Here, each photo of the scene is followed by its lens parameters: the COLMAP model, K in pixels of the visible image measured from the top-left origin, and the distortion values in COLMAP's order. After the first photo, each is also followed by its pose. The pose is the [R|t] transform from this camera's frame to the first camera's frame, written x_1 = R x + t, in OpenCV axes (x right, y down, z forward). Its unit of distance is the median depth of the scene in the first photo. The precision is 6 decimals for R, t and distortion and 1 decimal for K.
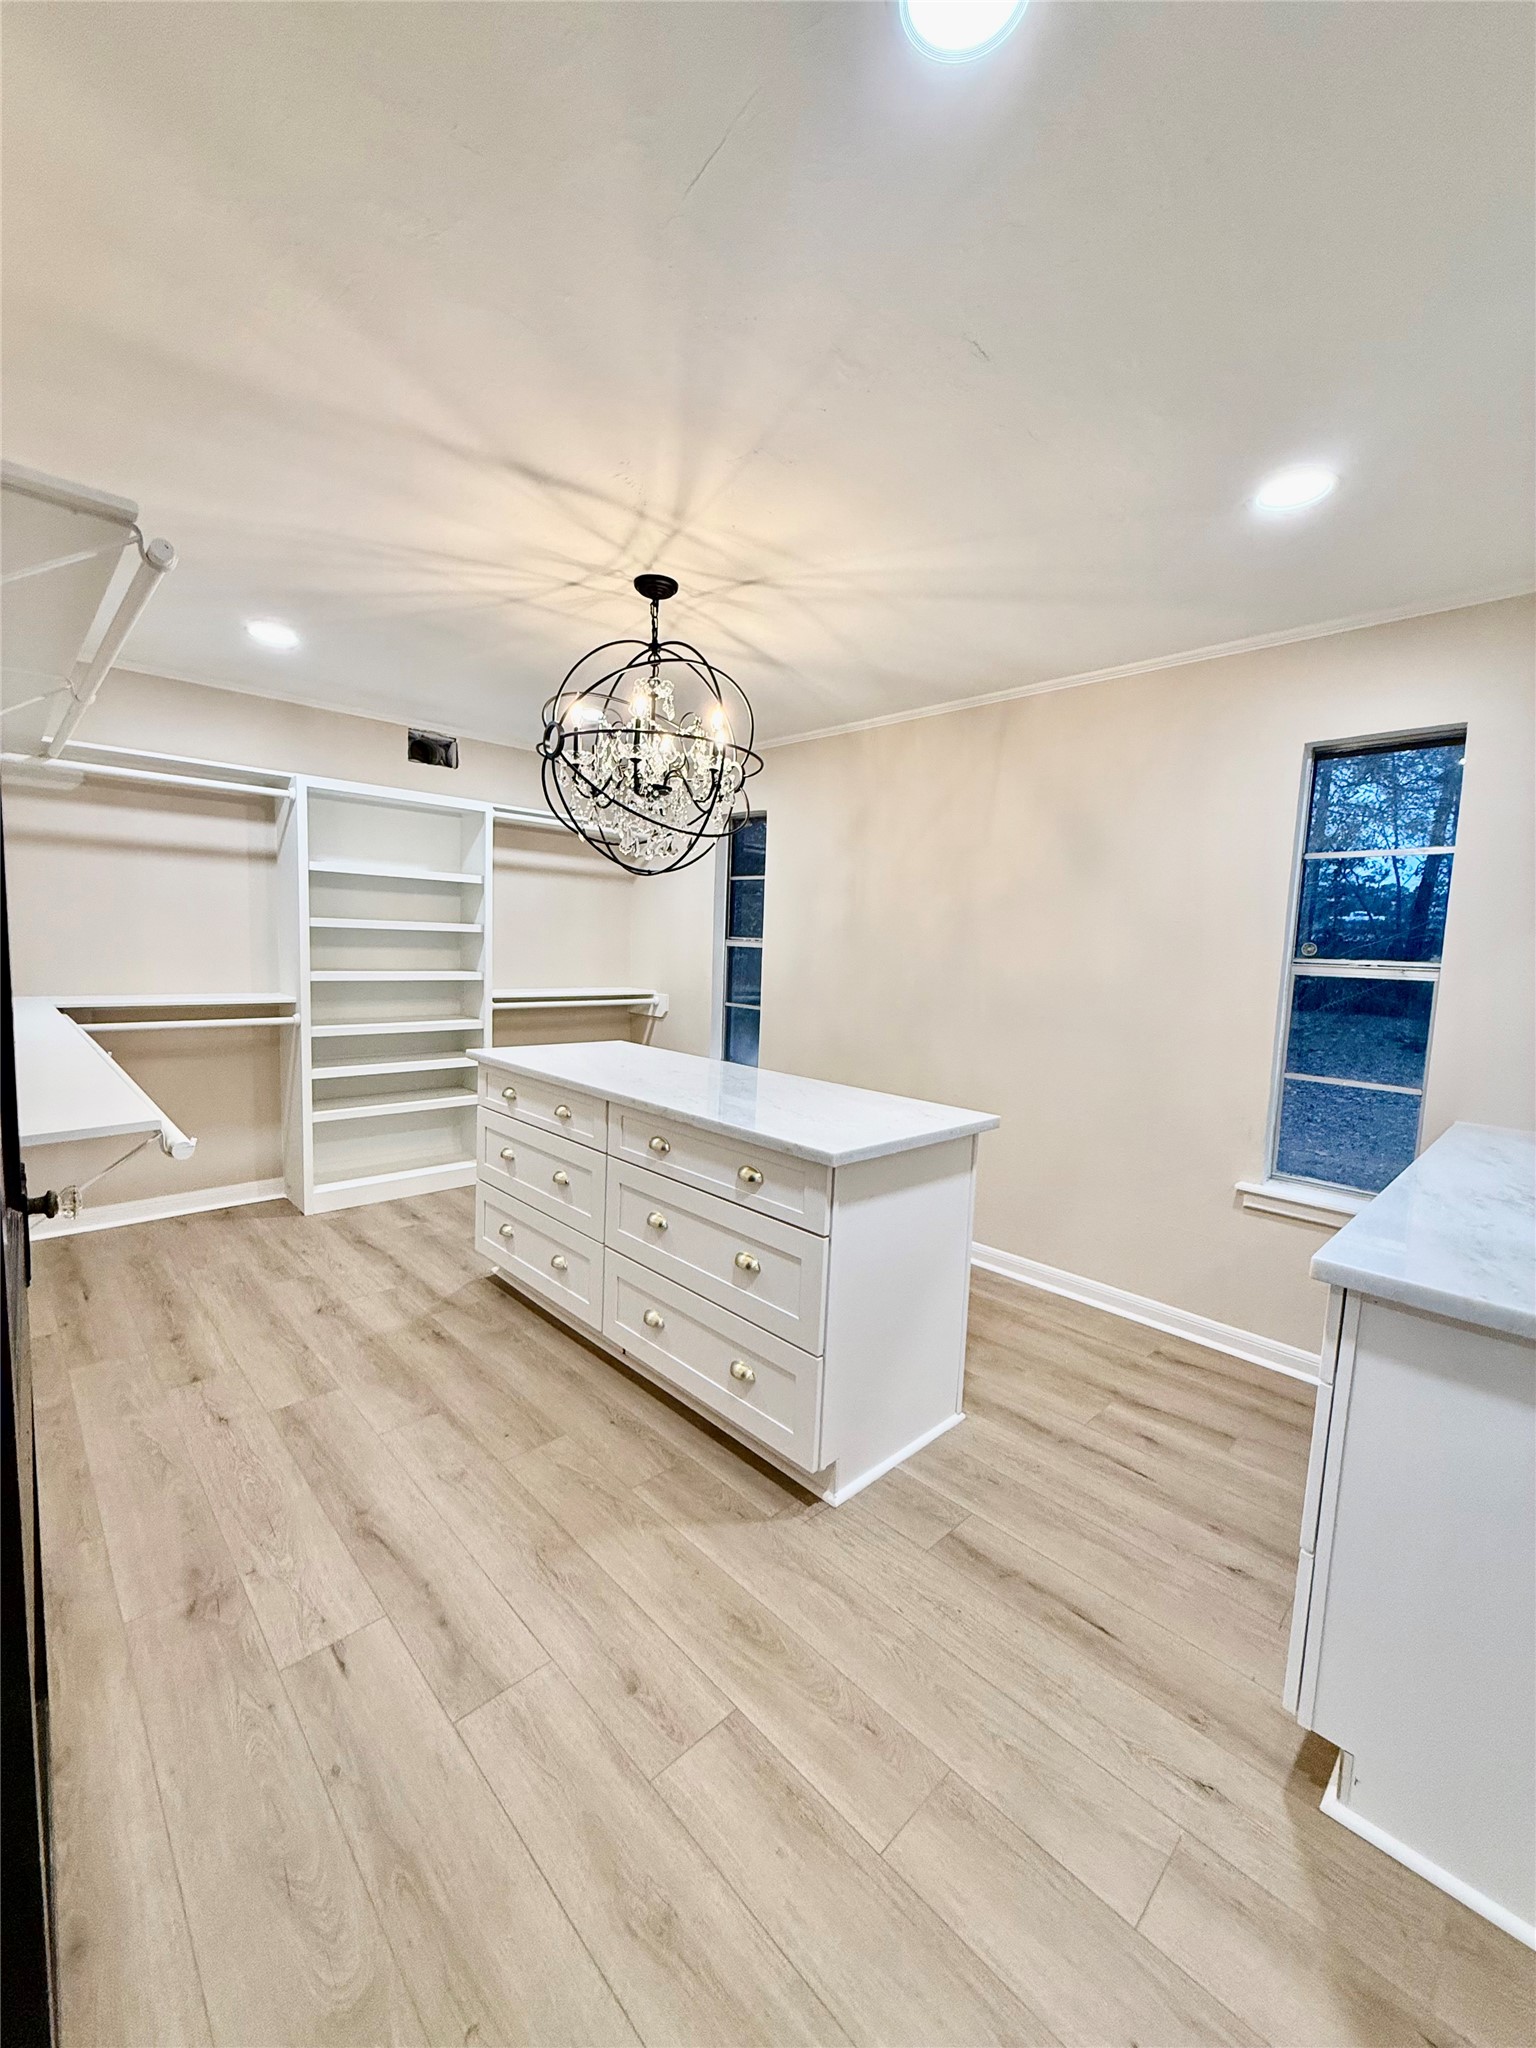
lens RADIAL K [[827.9, 0, 764.1], [0, 827.9, 1034.5], [0, 0, 1]] dist [0.002039, -0.000339]
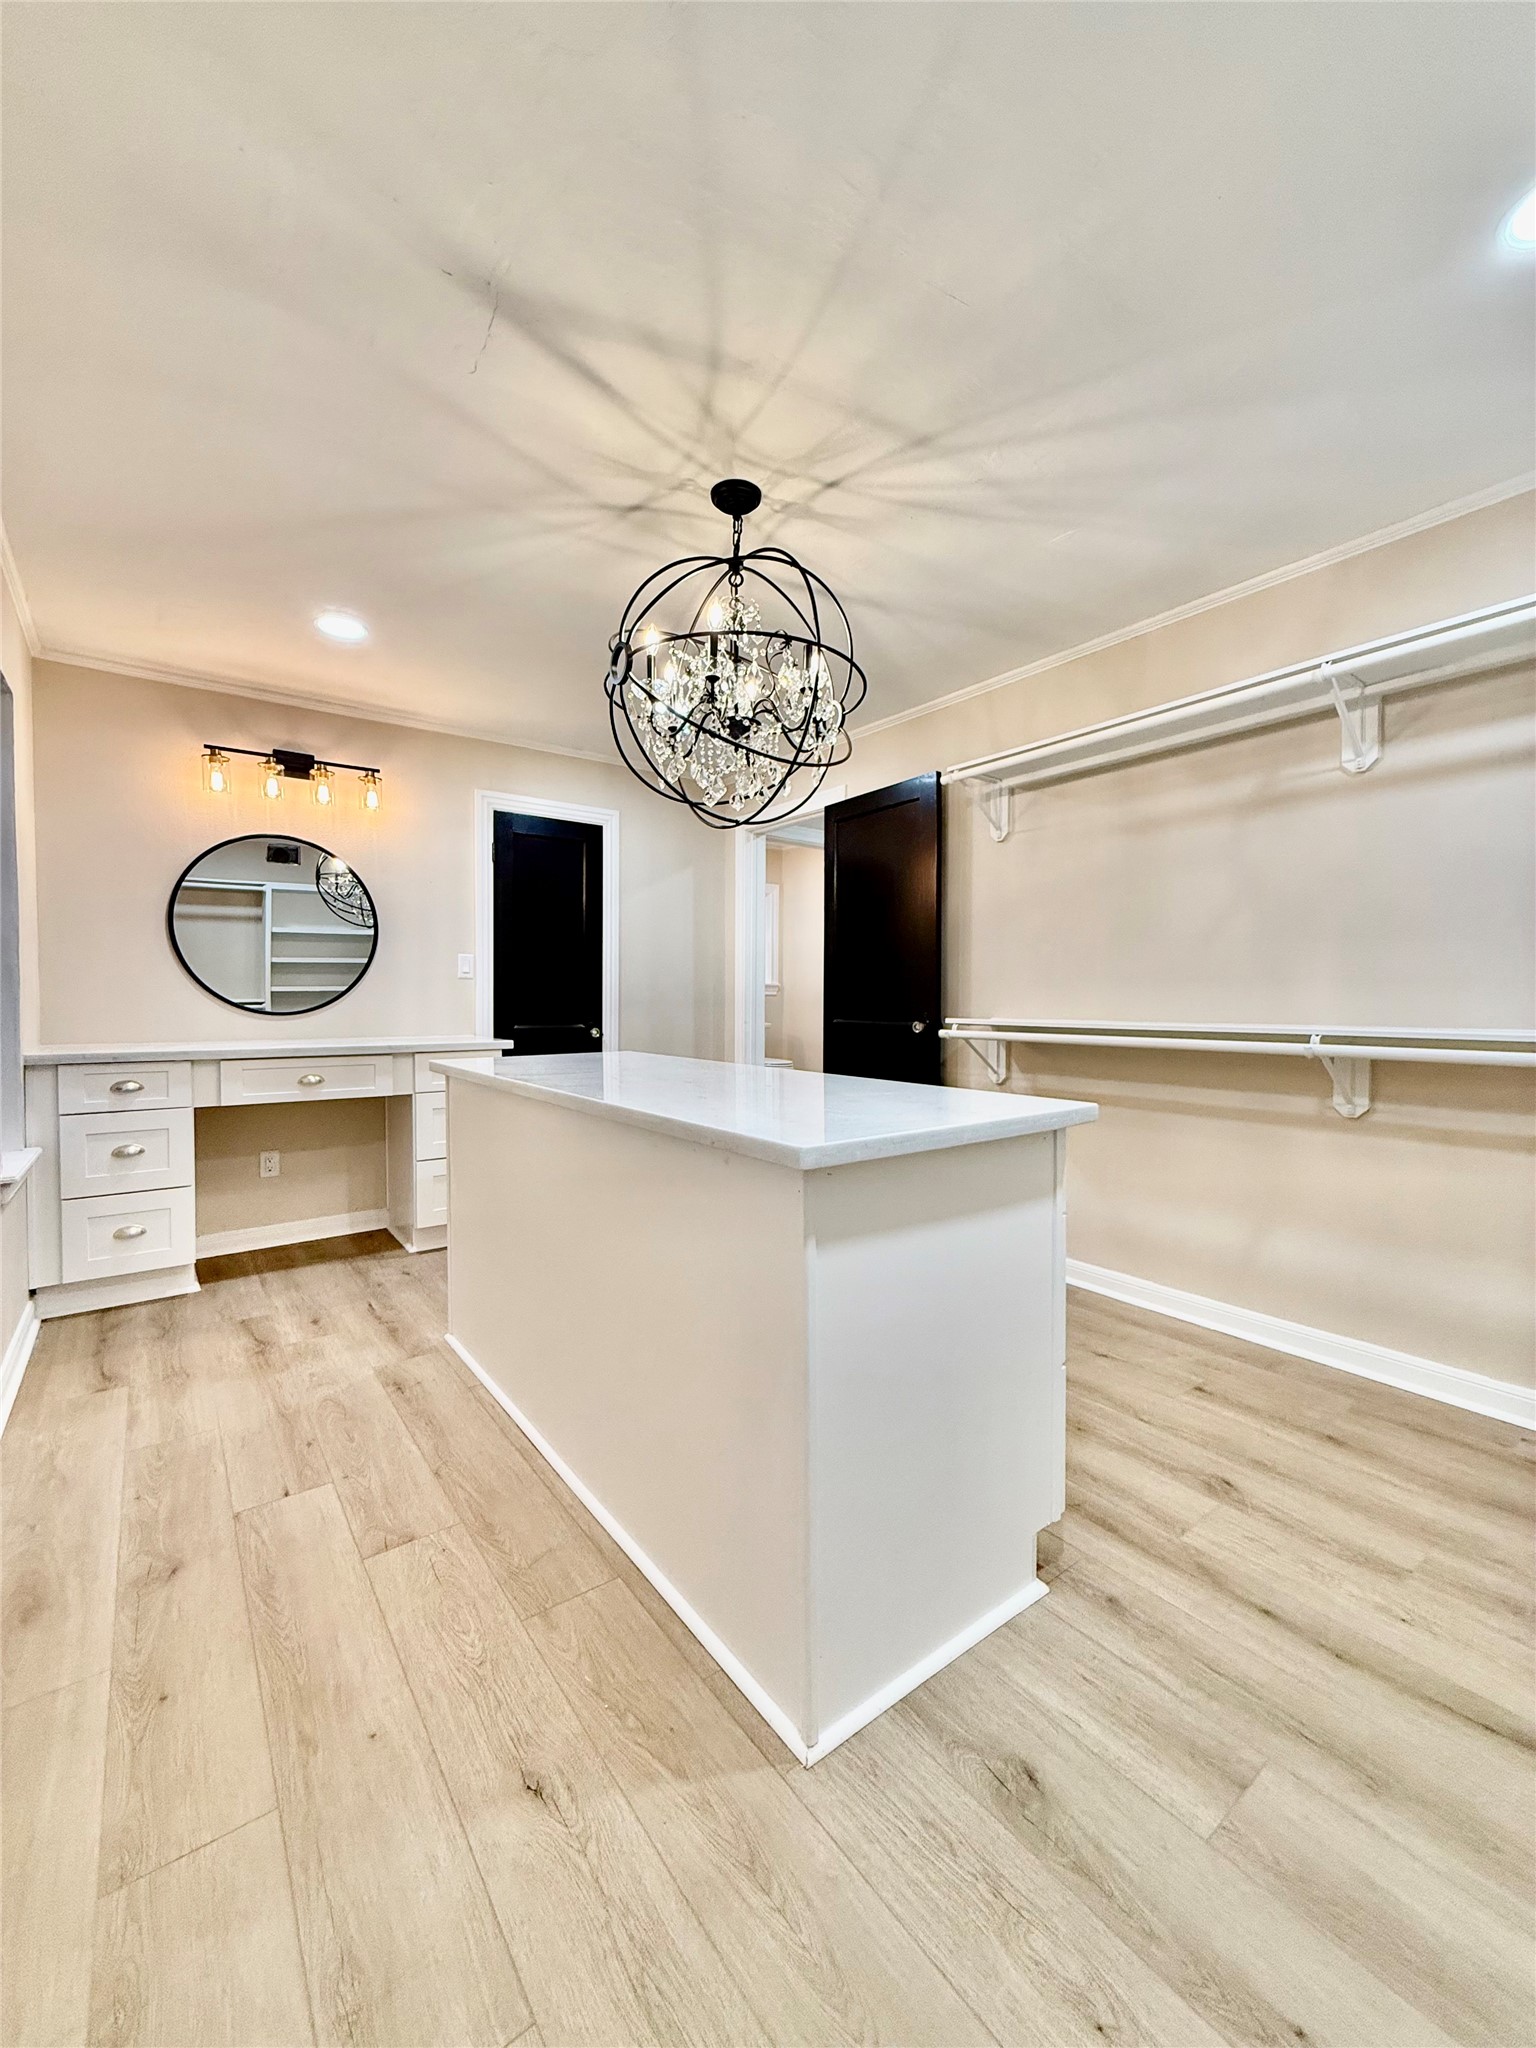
lens RADIAL K [[827.9, 0, 776.0], [0, 827.9, 1019.5], [0, 0, 1]] dist [0.002039, -0.000339]
pose [[-0.992688, -0.042816, 0.112862, -0.282515], [-0.026889, 0.989922, 0.139037, -0.115282], [-0.117677, 0.134986, -0.983835, 1.847431]]
